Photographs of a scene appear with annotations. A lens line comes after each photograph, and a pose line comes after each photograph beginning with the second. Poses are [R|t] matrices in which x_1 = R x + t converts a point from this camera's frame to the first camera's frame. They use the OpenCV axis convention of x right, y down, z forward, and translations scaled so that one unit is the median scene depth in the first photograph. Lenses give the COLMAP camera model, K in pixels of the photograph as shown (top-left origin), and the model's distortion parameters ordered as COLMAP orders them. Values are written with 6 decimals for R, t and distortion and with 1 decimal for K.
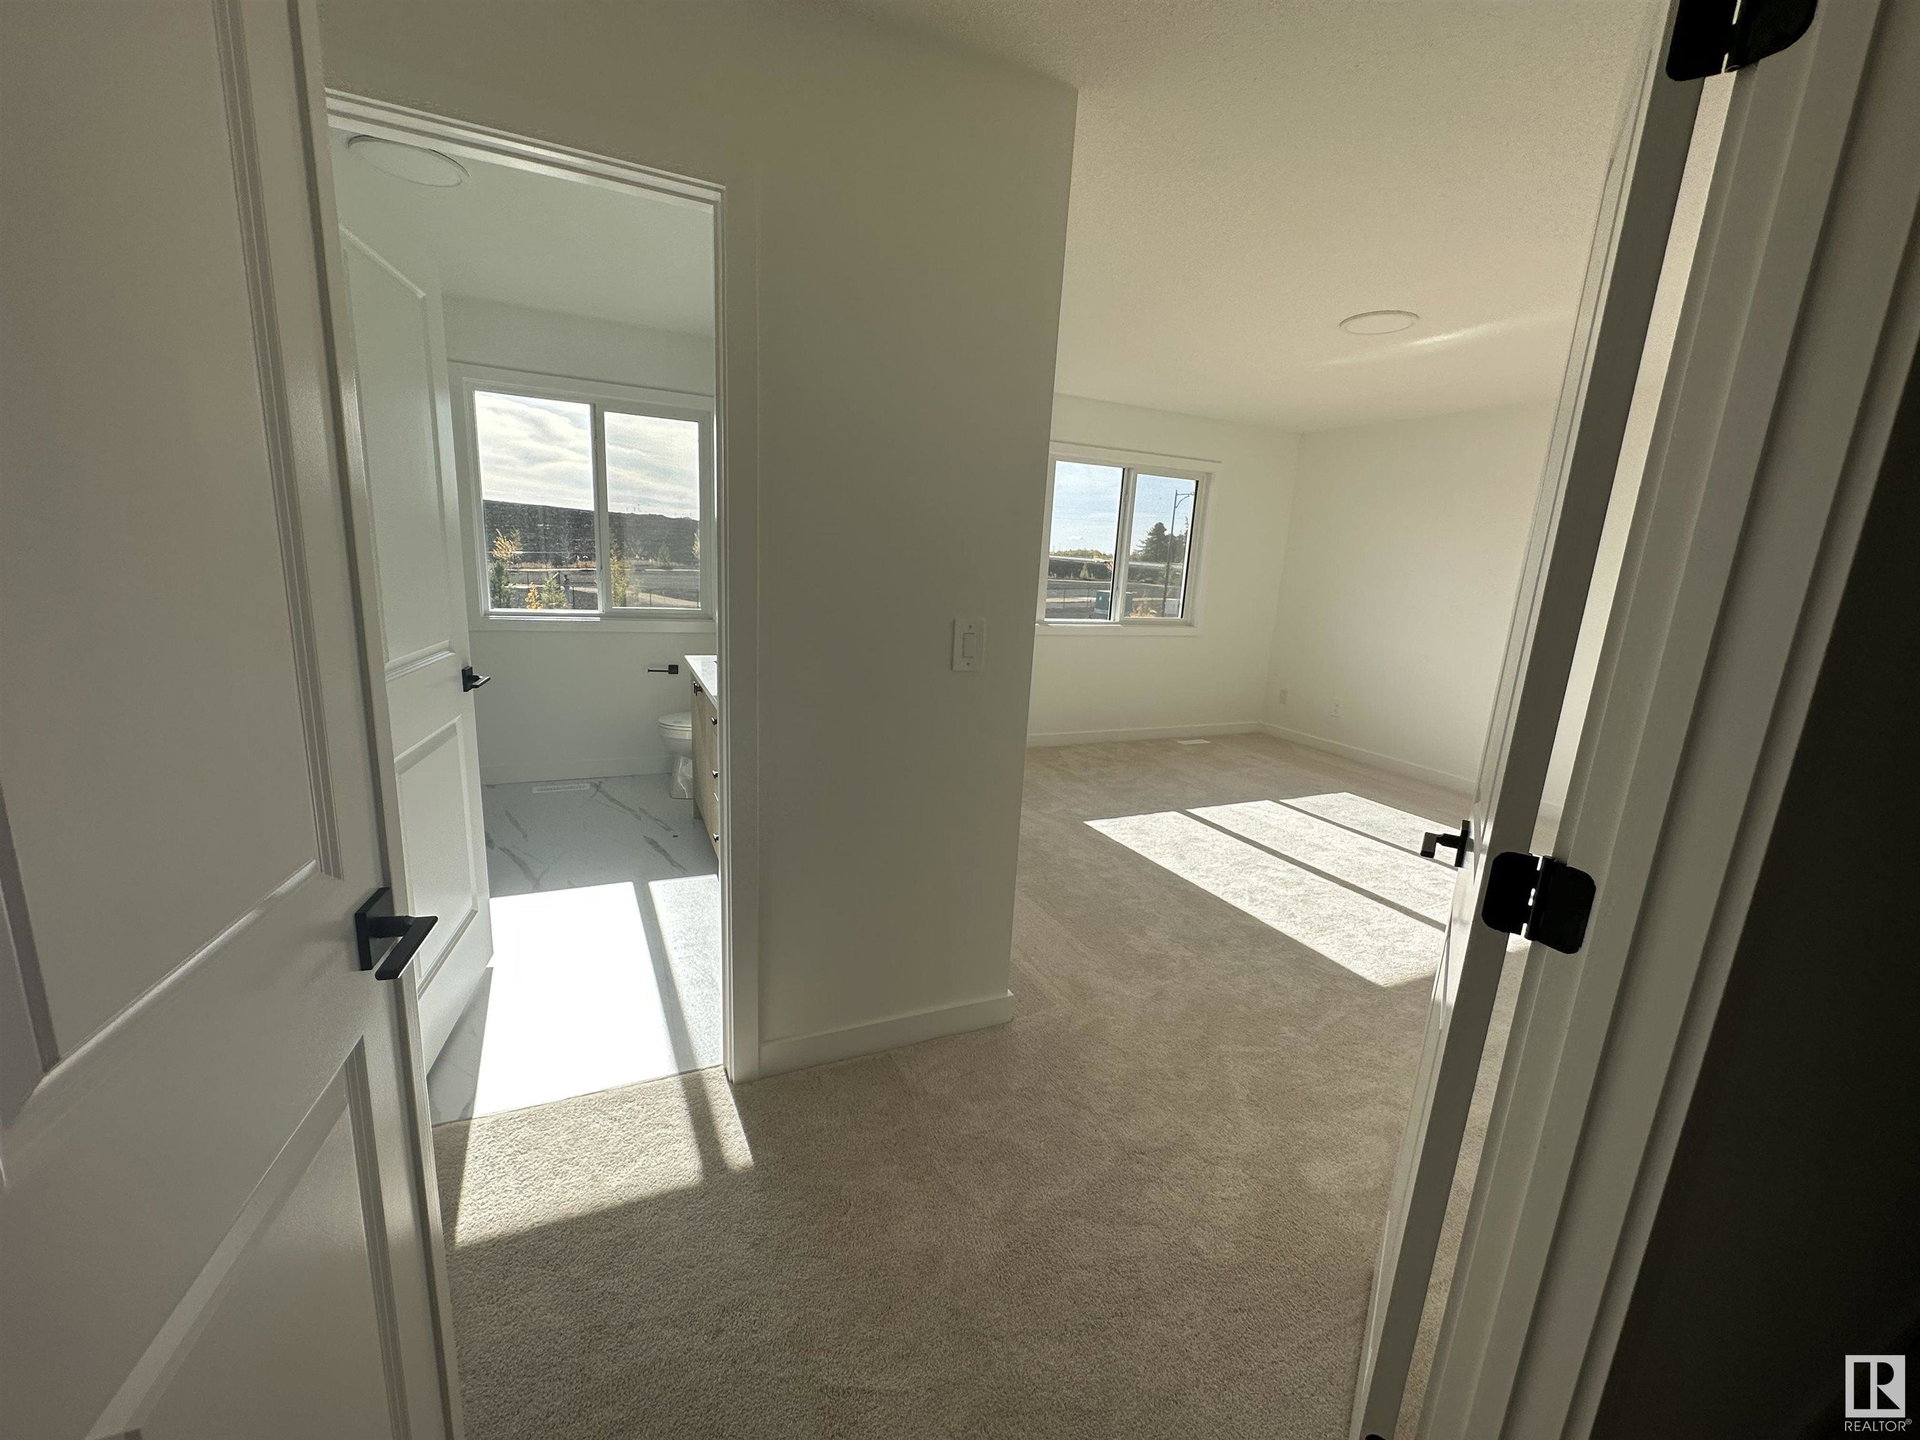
lens RADIAL K [[762.6, 0, 960.0], [0, 762.6, 720.0], [0, 0, 1]] dist [-0.003792, -0.000244]
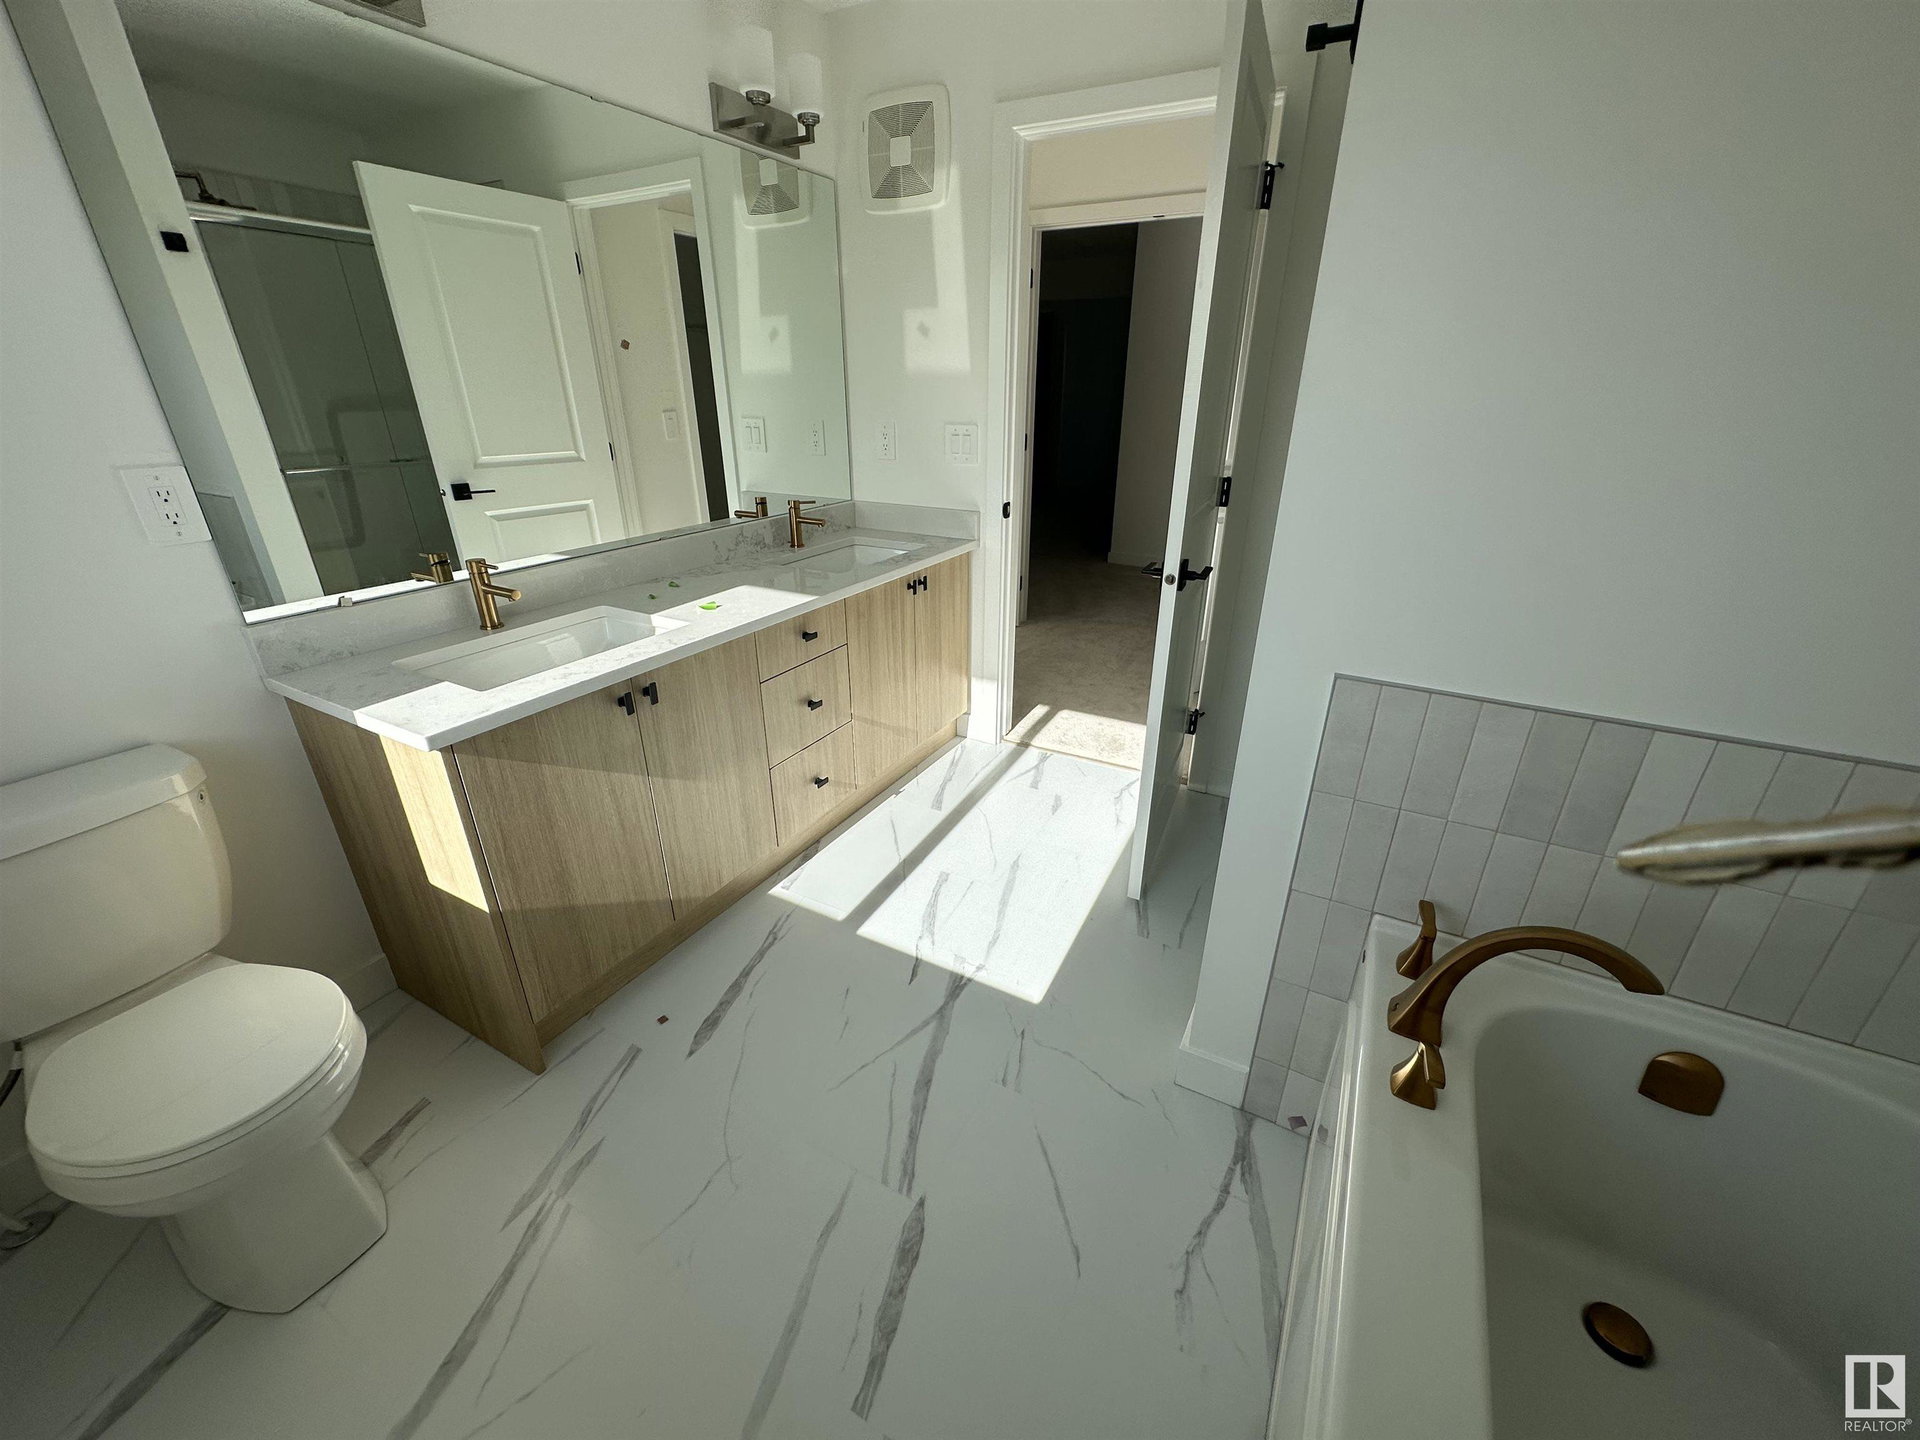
lens RADIAL K [[762.6, 0, 960.0], [0, 762.6, 720.0], [0, 0, 1]] dist [-0.003792, -0.000244]
pose [[-0.589304, -0.382207, 0.711786, -0.612402], [0.133910, 0.822625, 0.552591, -0.203884], [-0.796737, 0.420959, -0.433595, 0.784860]]
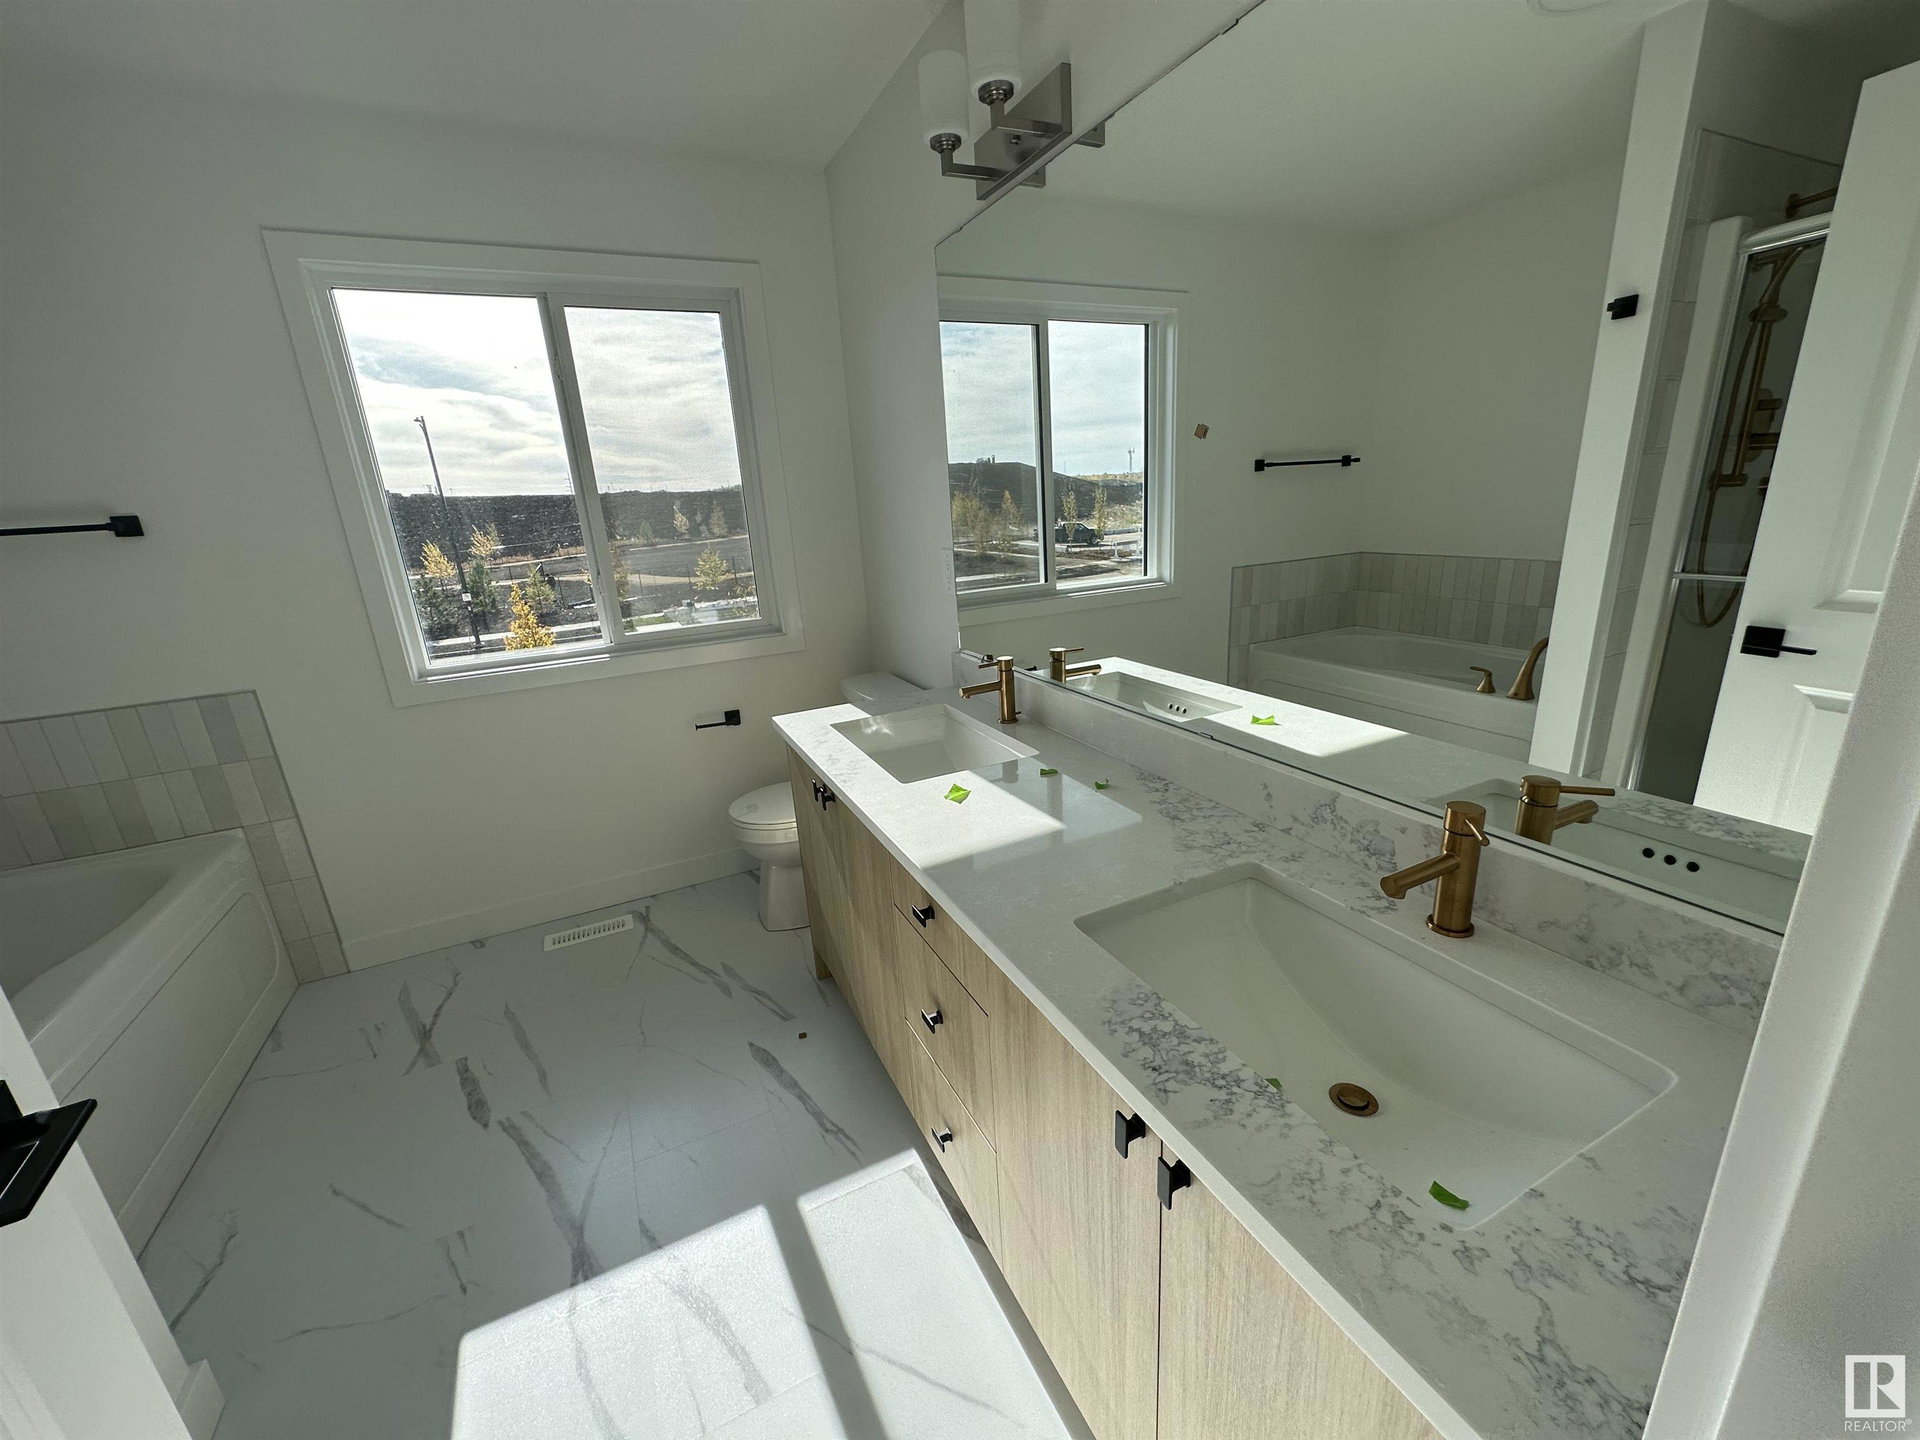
lens RADIAL K [[762.6, 0, 960.0], [0, 762.6, 720.0], [0, 0, 1]] dist [-0.003792, -0.000244]
pose [[0.993017, -0.117415, -0.011399, -0.178055], [0.117938, 0.990266, 0.073923, -0.088459], [0.002609, -0.074751, 0.997199, 0.359446]]
